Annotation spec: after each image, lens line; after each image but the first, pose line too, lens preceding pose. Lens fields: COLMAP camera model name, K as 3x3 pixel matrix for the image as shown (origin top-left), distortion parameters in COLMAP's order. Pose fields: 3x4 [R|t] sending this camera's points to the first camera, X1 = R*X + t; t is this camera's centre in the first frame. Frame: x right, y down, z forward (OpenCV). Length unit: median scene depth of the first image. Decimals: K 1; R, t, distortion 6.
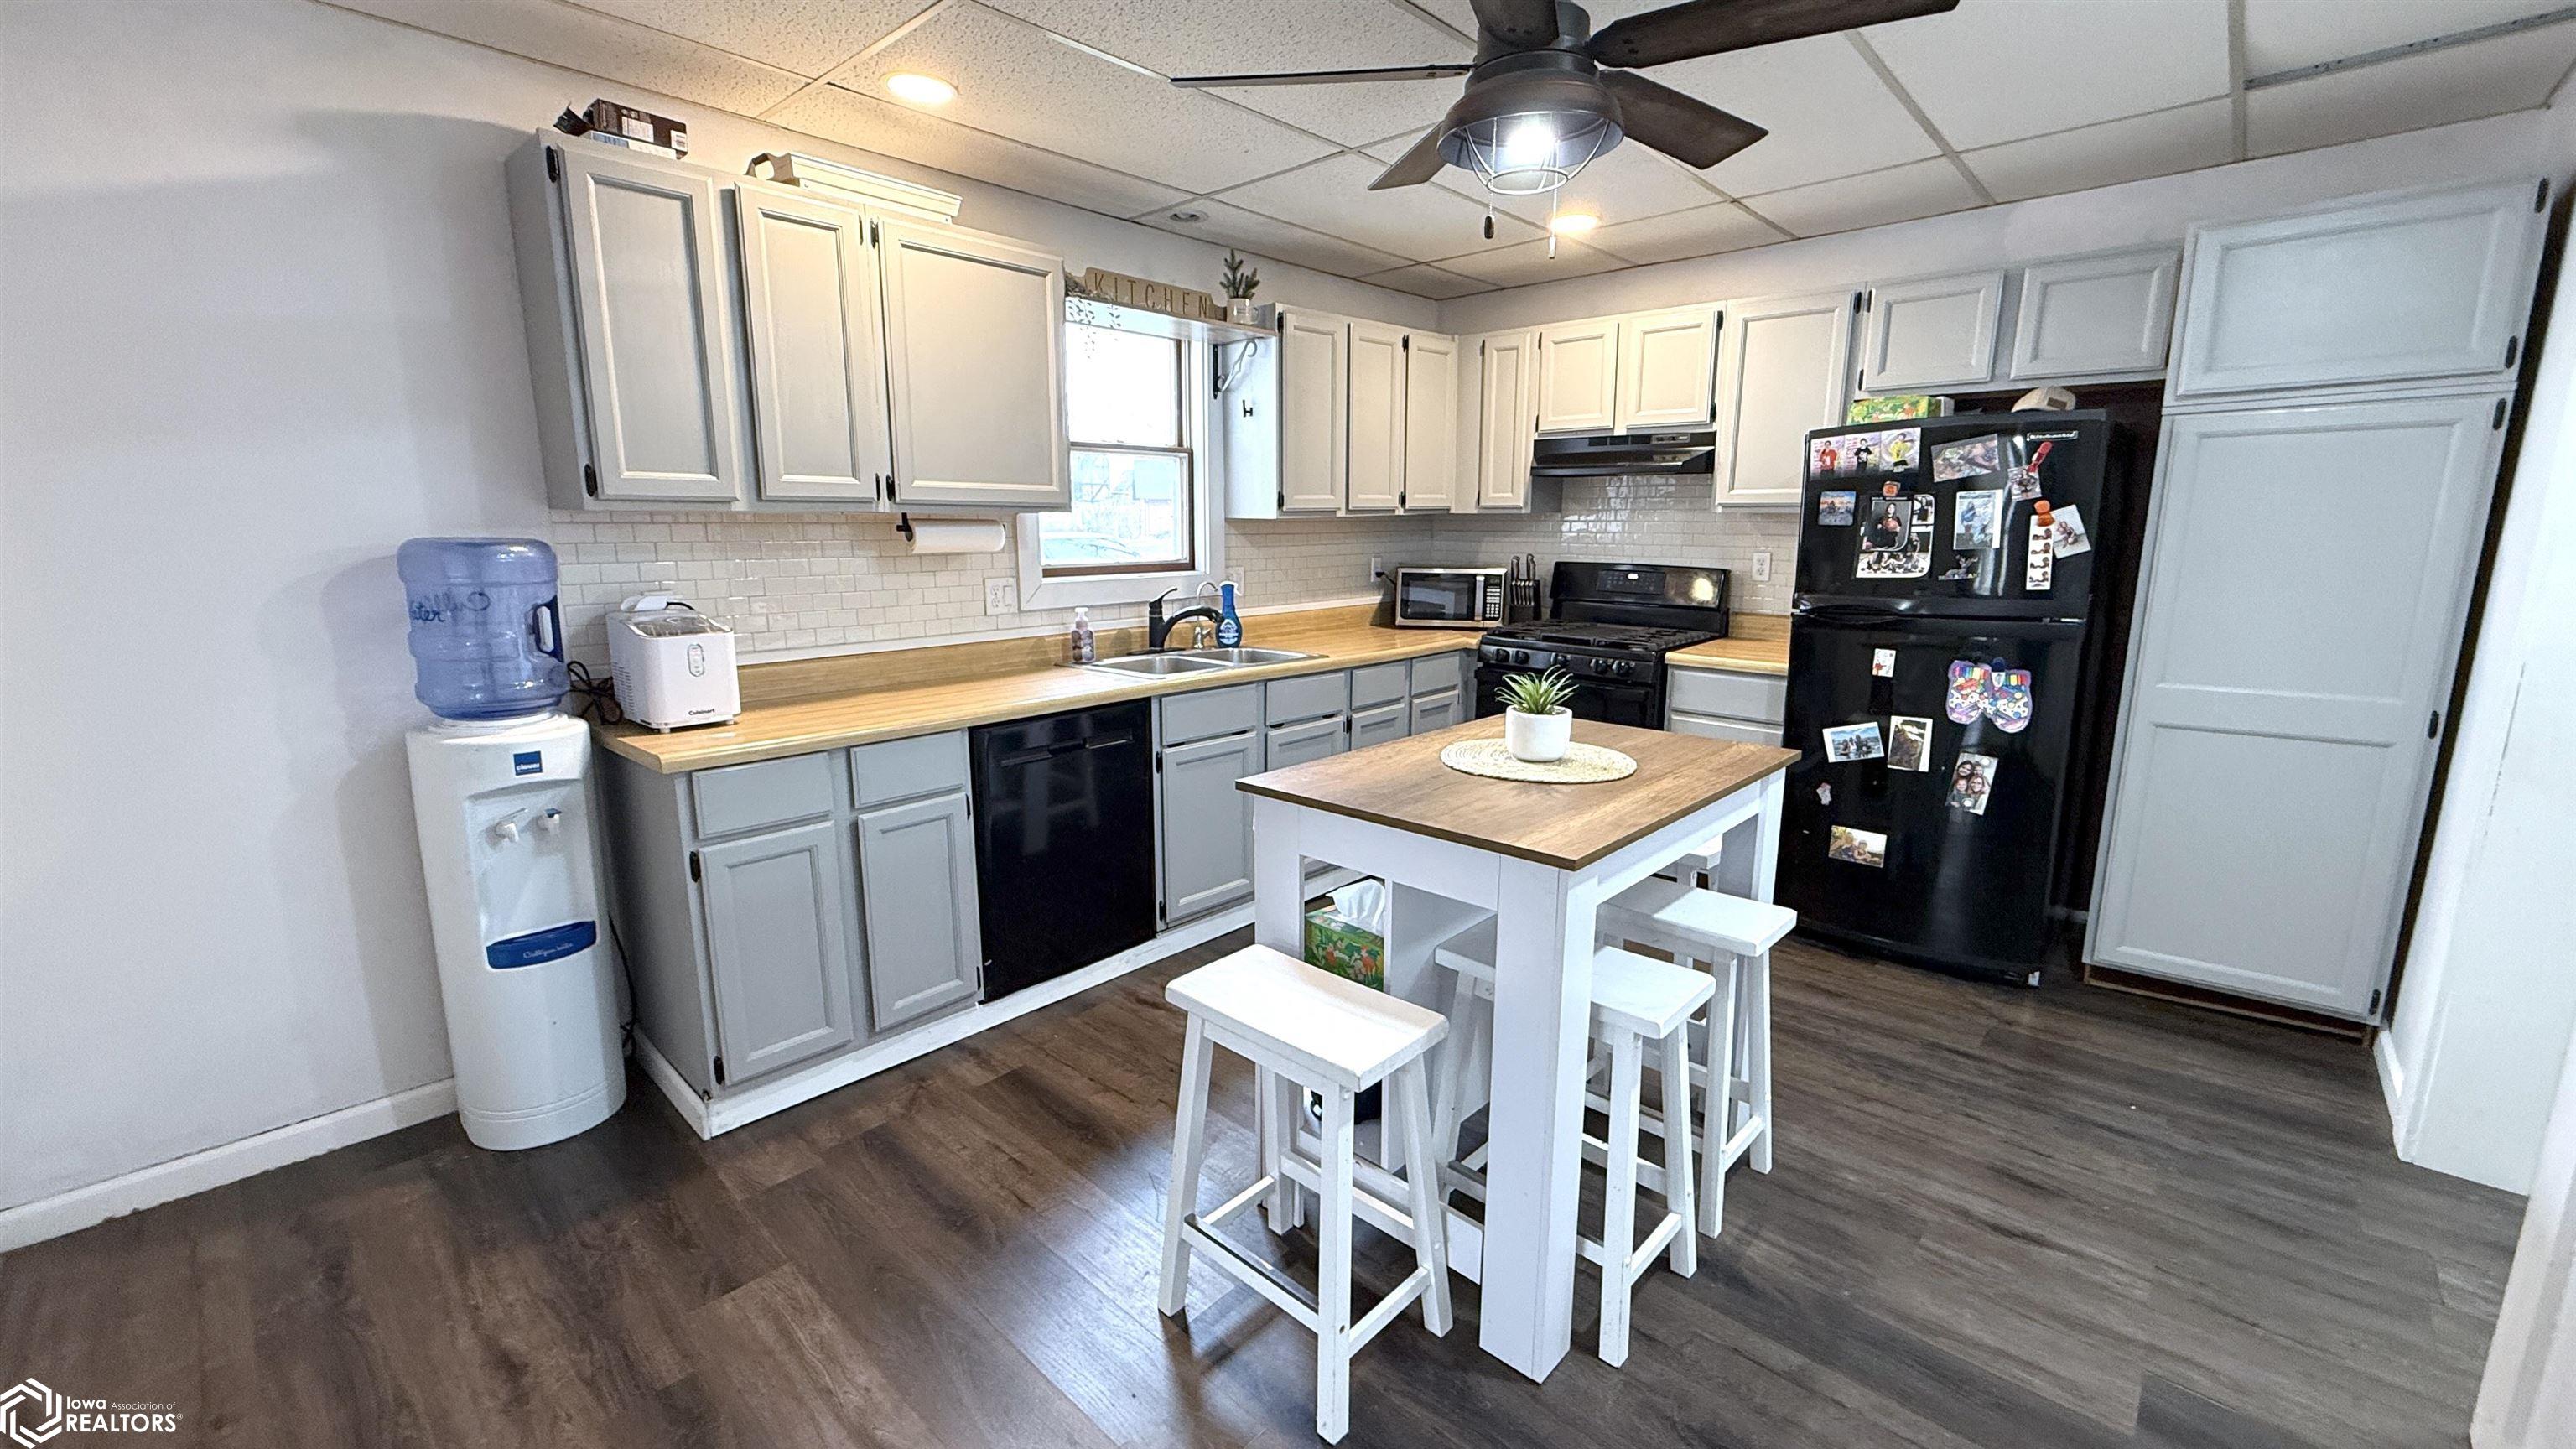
lens RADIAL K [[1021.2, 0, 1280.9], [0, 1021.2, 720.3], [0, 0, 1]] dist [0.001276, 0.000240]
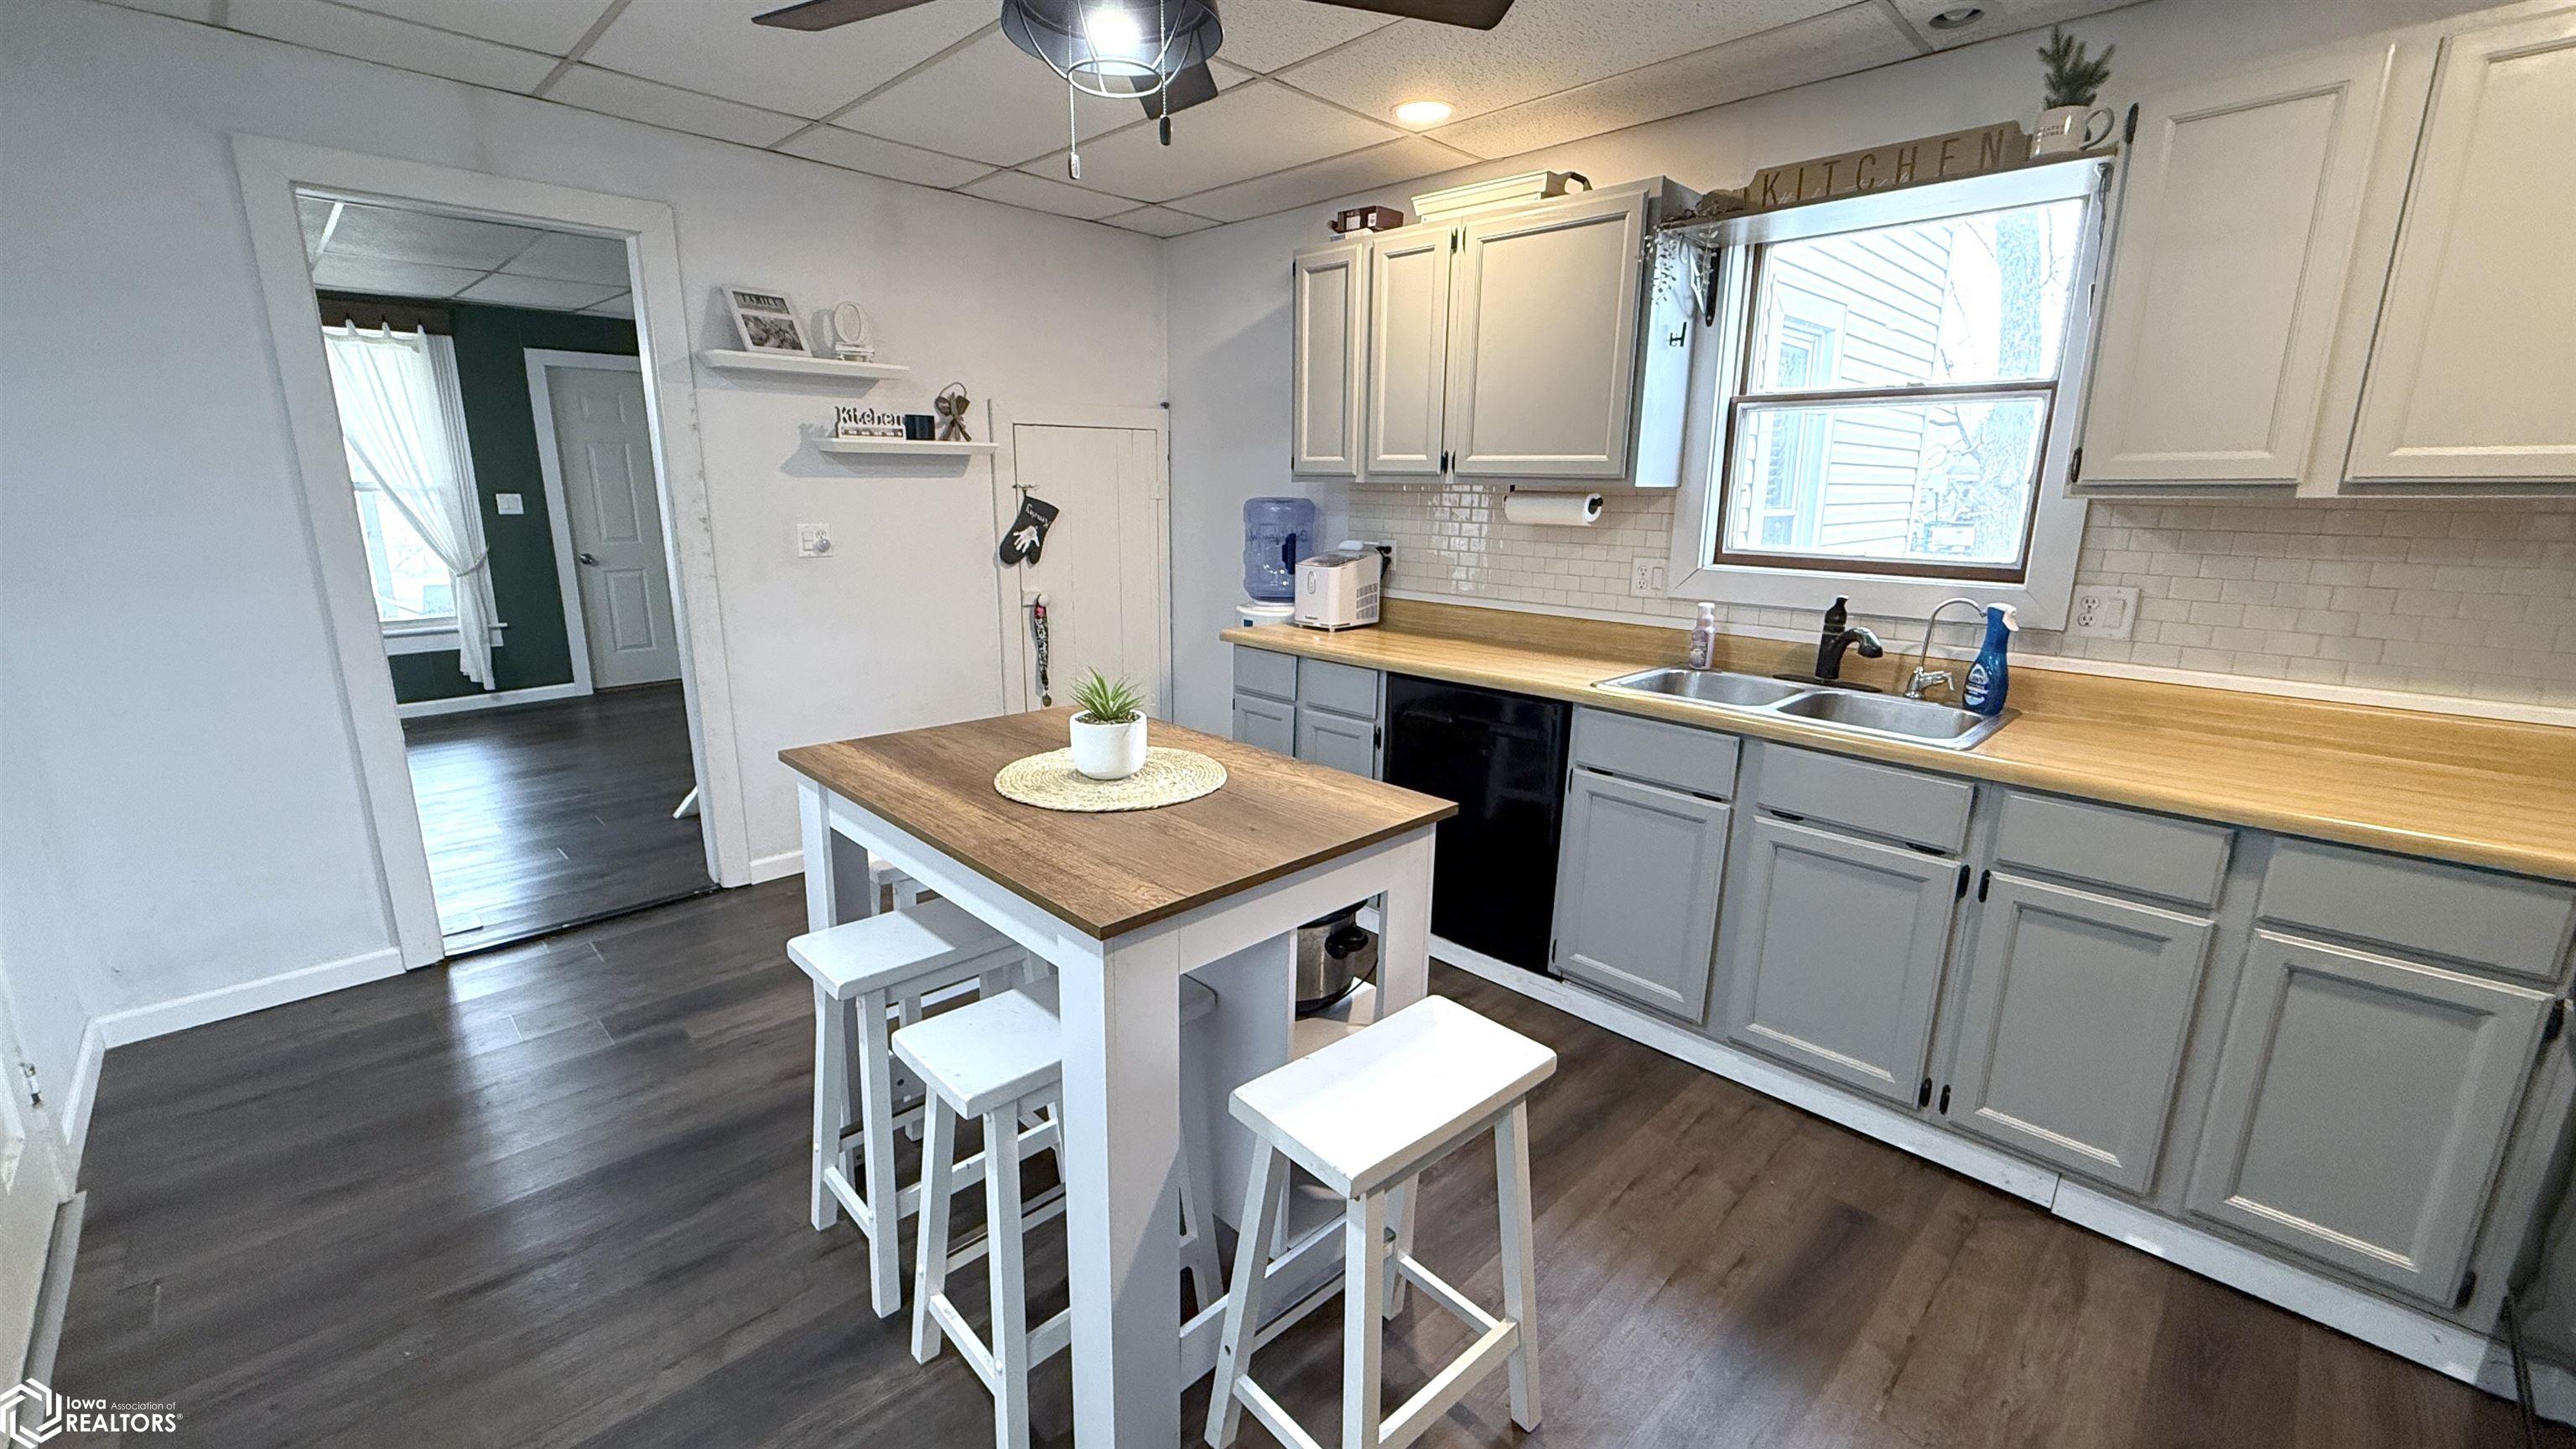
lens RADIAL K [[1021.2, 0, 1280.9], [0, 1021.2, 720.3], [0, 0, 1]] dist [0.001276, 0.000240]
pose [[-0.037468, 0.225714, -0.973473, 0.904271], [-0.206307, 0.951423, 0.228542, -0.194537], [0.977770, 0.209397, 0.010919, 0.958711]]
